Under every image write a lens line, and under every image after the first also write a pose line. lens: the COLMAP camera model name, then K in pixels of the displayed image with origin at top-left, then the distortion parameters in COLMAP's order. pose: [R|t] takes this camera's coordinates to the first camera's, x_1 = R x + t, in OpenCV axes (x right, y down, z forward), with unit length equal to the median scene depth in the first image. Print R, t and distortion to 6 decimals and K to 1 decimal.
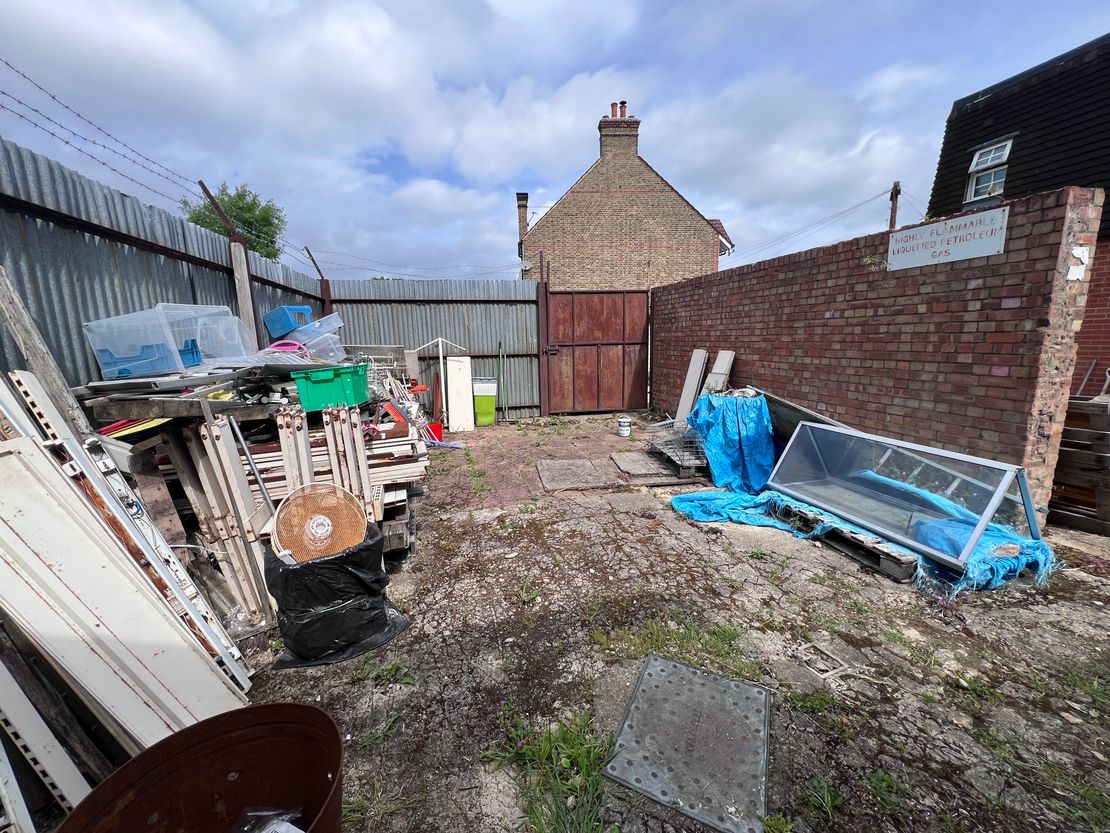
lens RADIAL K [[444.7, 0, 550.9], [0, 444.7, 413.8], [0, 0, 1]] dist [0.000806, 0.000263]
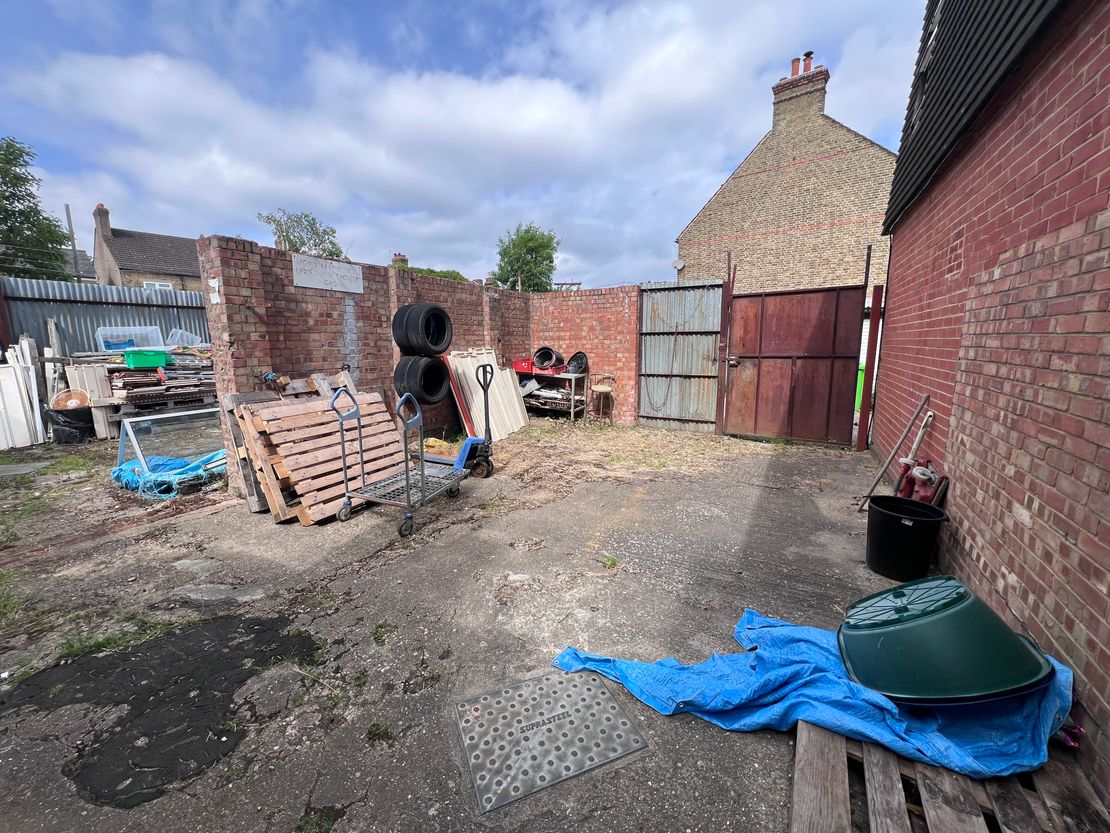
lens RADIAL K [[444.7, 0, 549.8], [0, 444.7, 413.7], [0, 0, 1]] dist [0.000806, 0.000263]
pose [[0.741453, 0.123387, -0.659563, 2.094320], [-0.122069, 0.991349, 0.048230, -0.114586], [0.659808, 0.044752, 0.750101, 0.489359]]
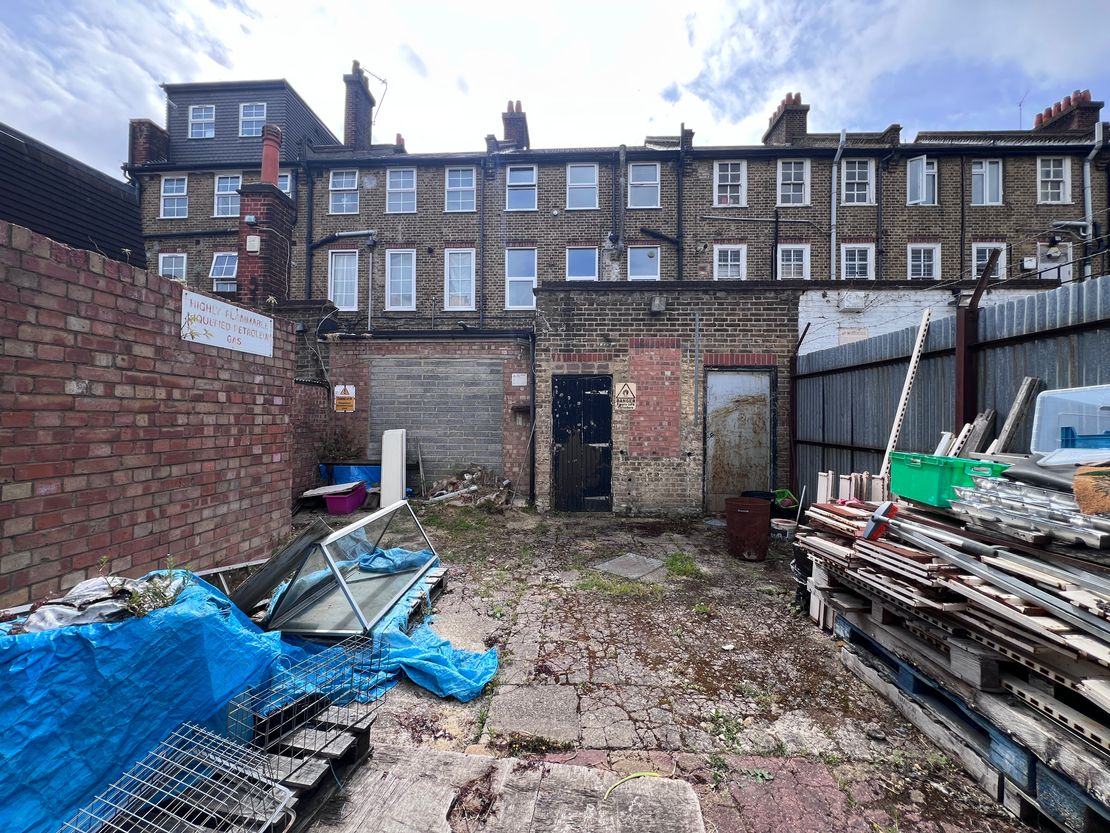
lens RADIAL K [[444.7, 0, 552.0], [0, 444.7, 416.2], [0, 0, 1]] dist [0.000806, 0.000263]
pose [[-0.956246, 0.015366, 0.292162, -0.011812], [0.061636, 0.986788, 0.149837, -0.270125], [-0.285999, 0.161289, -0.944558, 1.524808]]
